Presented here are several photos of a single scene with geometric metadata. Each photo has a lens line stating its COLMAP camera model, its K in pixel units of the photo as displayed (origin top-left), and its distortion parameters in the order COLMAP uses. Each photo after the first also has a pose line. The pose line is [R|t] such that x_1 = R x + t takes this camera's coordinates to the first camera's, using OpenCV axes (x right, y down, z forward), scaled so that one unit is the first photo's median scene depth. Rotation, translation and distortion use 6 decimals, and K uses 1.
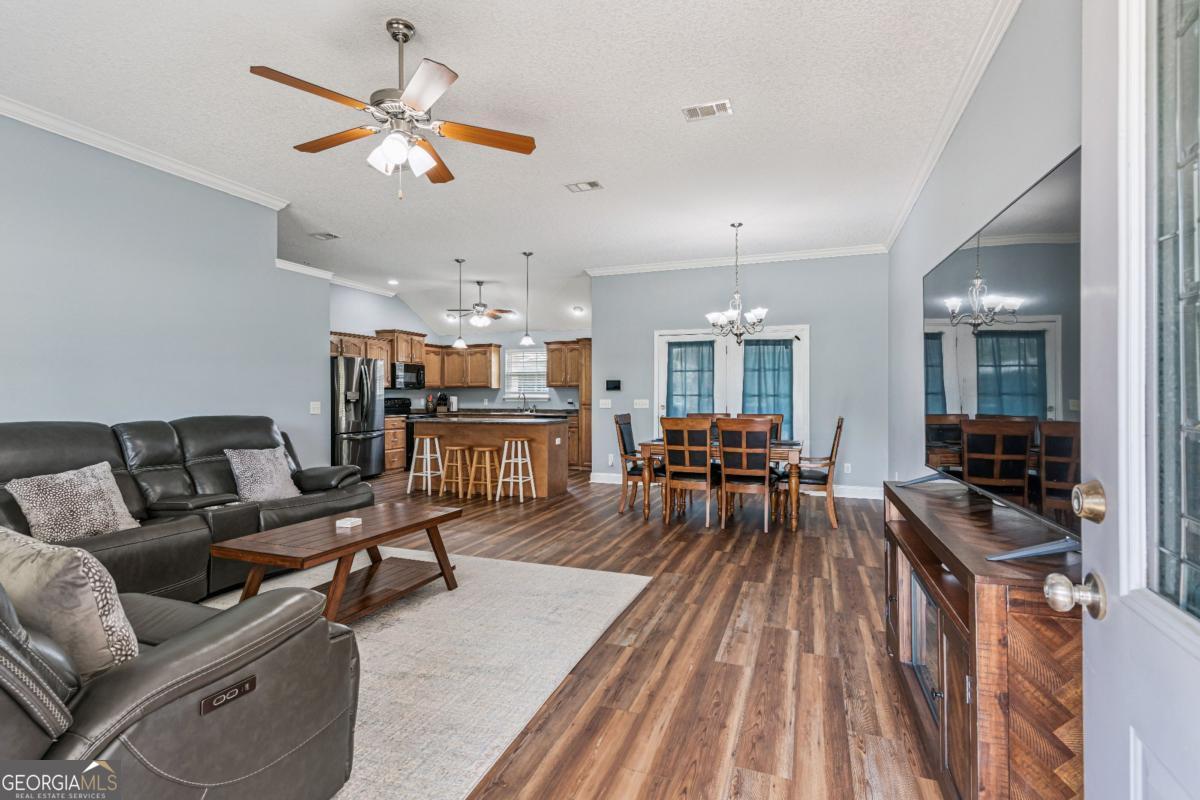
lens RADIAL K [[581.8, 0, 597.1], [0, 581.8, 400.3], [0, 0, 1]] dist [0.009490, -0.002043]
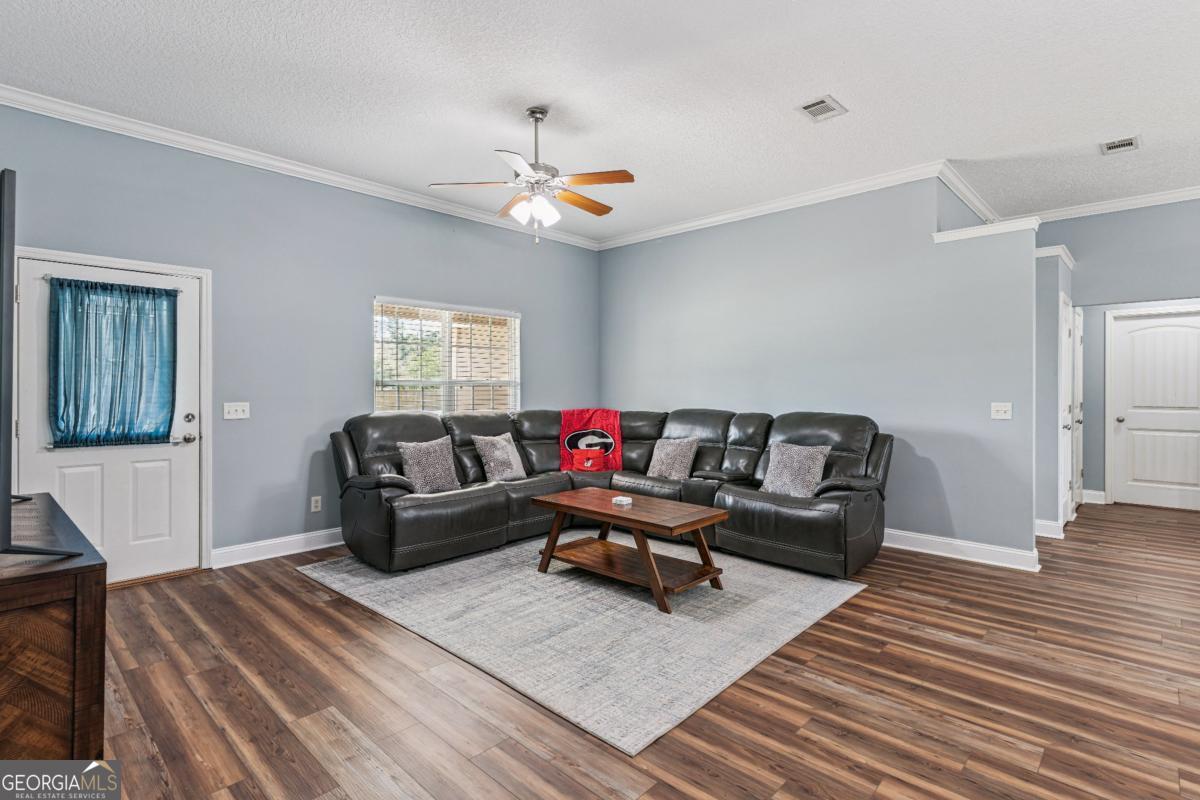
lens RADIAL K [[581.8, 0, 578.3], [0, 581.8, 385.3], [0, 0, 1]] dist [0.009490, -0.002043]
pose [[-0.417090, -0.008651, -0.908824, 0.321406], [-0.005438, 0.999961, -0.007023, -0.008509], [0.908849, 0.002013, -0.417121, 0.646923]]
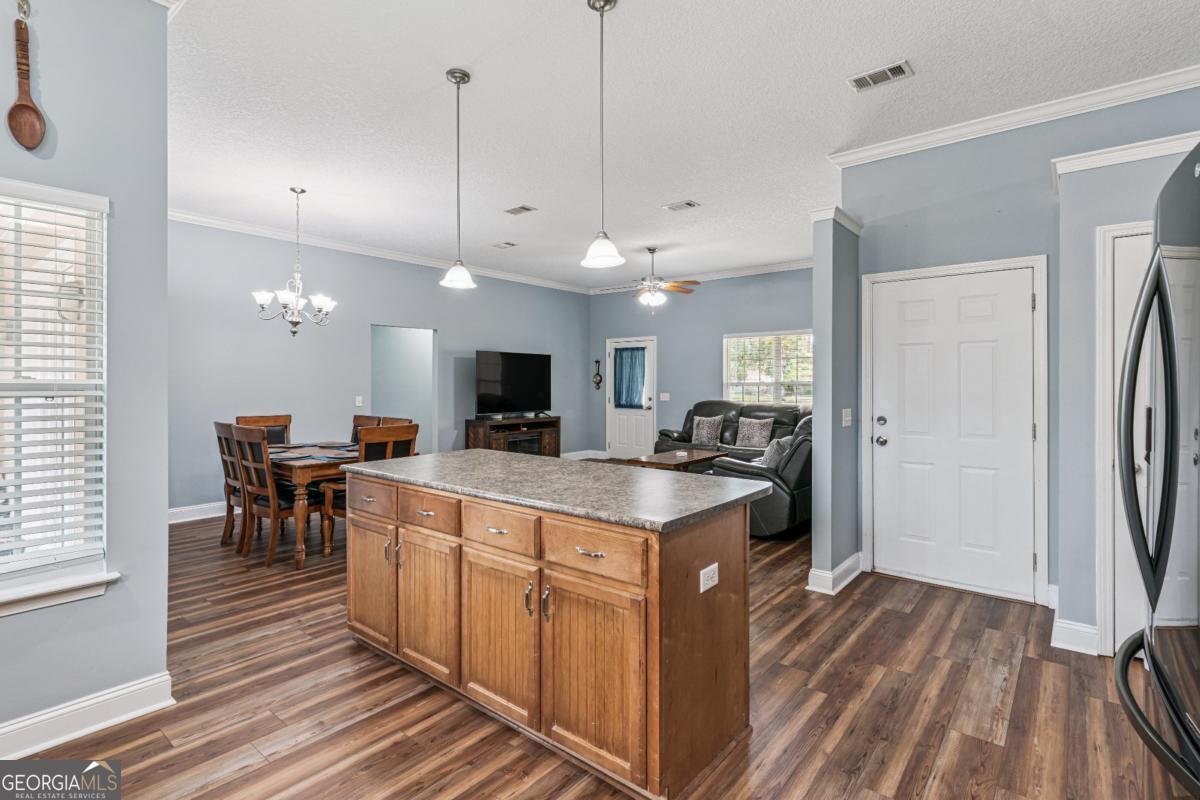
lens RADIAL K [[581.8, 0, 593.2], [0, 581.8, 391.0], [0, 0, 1]] dist [0.009490, -0.002043]
pose [[-0.944933, -0.010657, 0.327091, -0.351928], [-0.008247, 0.999928, 0.008754, -0.008424], [-0.327161, 0.005575, -0.944952, 1.385492]]
